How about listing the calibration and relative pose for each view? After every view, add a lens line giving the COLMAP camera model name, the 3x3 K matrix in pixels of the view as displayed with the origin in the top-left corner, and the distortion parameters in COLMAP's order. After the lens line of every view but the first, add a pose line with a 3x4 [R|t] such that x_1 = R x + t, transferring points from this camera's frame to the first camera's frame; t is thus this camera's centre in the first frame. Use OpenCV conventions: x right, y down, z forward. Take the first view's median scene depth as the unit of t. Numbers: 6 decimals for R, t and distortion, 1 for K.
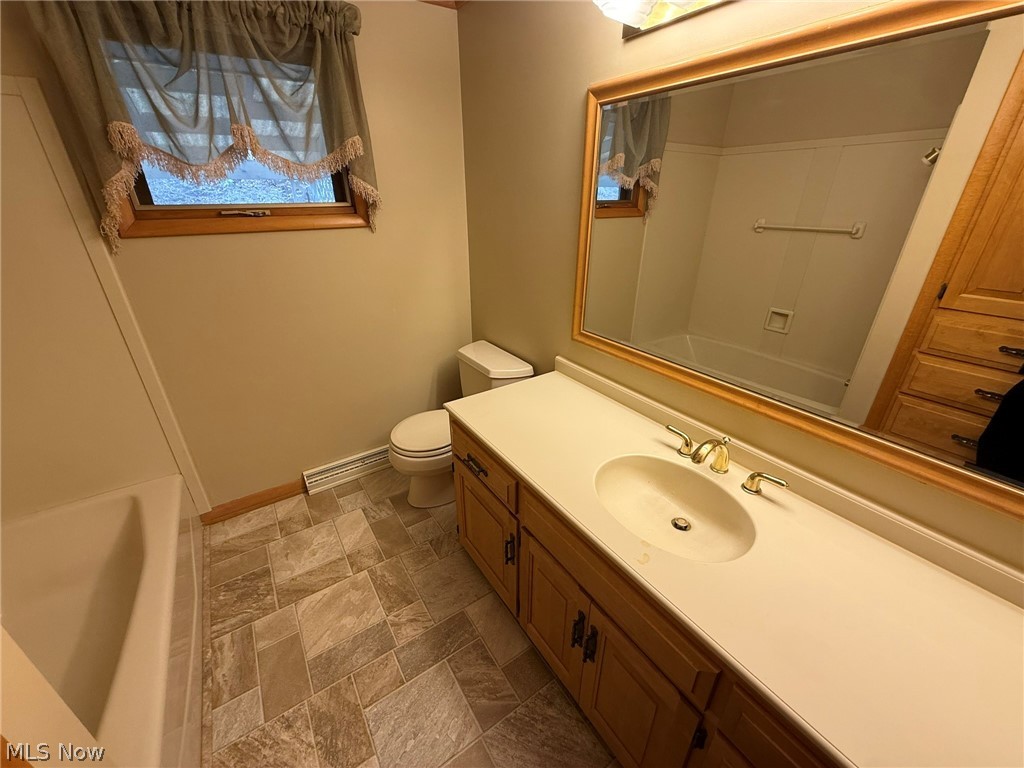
lens RADIAL K [[406.7, 0, 509.3], [0, 406.7, 383.2], [0, 0, 1]] dist [-0.001333, -0.000050]
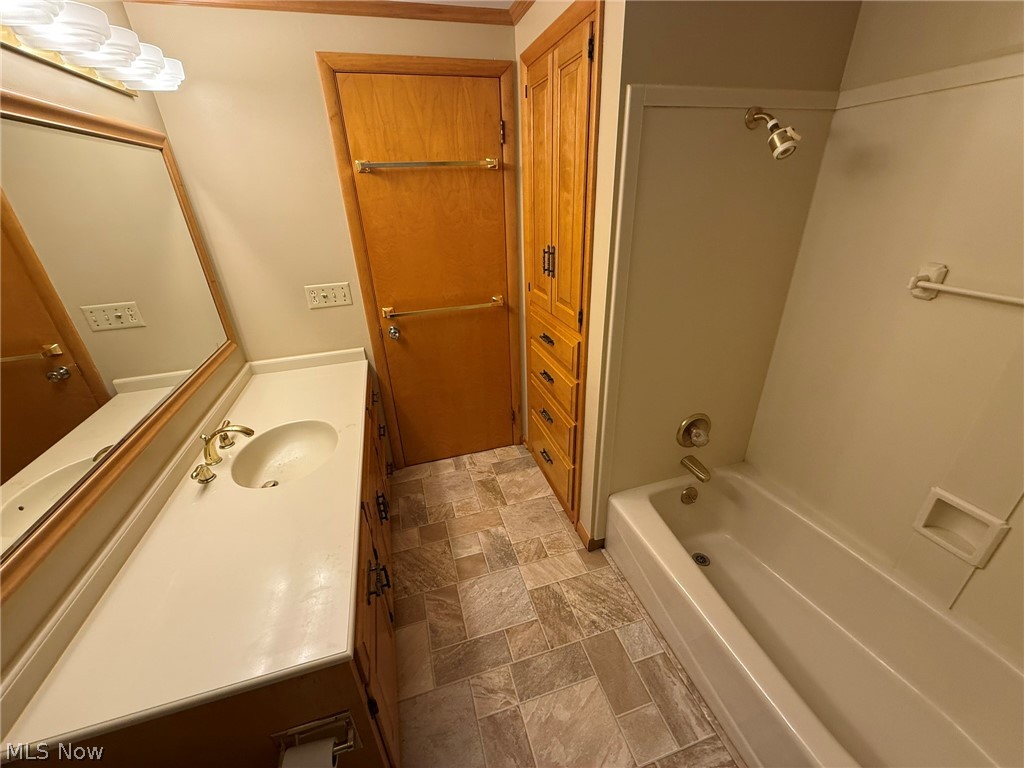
lens RADIAL K [[406.7, 0, 509.4], [0, 406.7, 383.1], [0, 0, 1]] dist [-0.001333, -0.000050]
pose [[-0.953407, -0.095334, 0.286227, -0.513162], [0.162687, 0.636516, 0.753910, -0.572348], [-0.254061, 0.765348, -0.591350, 1.095630]]
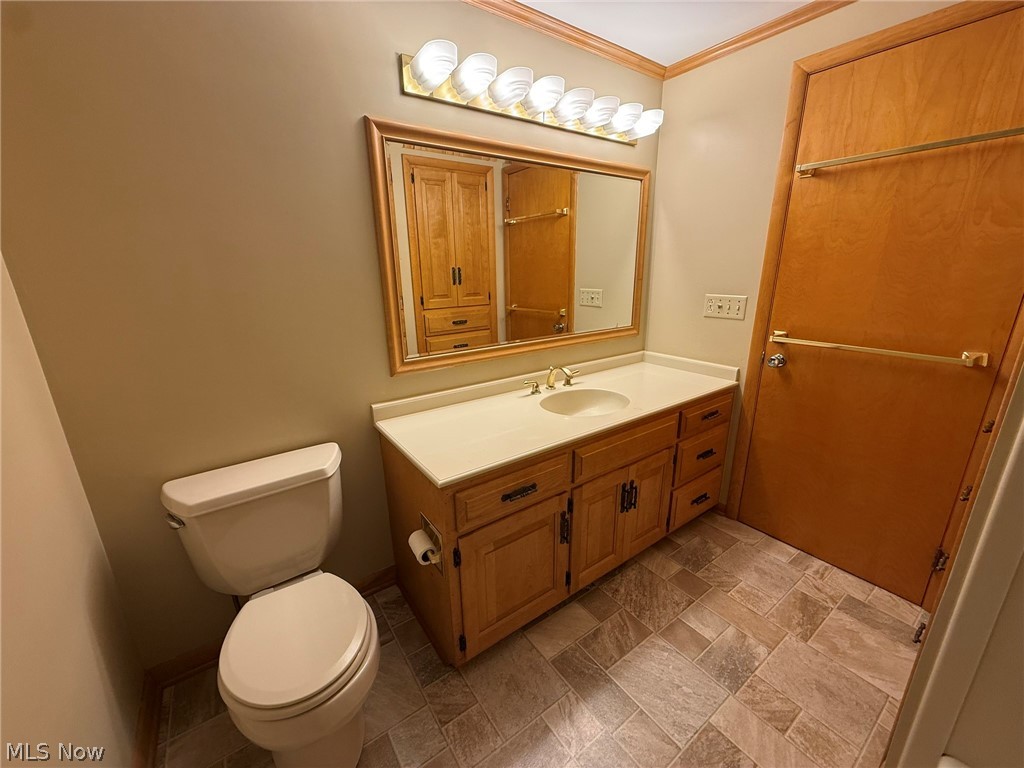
lens RADIAL K [[406.7, 0, 511.3], [0, 406.7, 383.6], [0, 0, 1]] dist [-0.001333, -0.000050]
pose [[-0.026764, -0.273101, 0.961613, -0.892686], [0.440443, 0.860331, 0.256595, -0.252074], [-0.897382, 0.430403, 0.097259, 0.818875]]
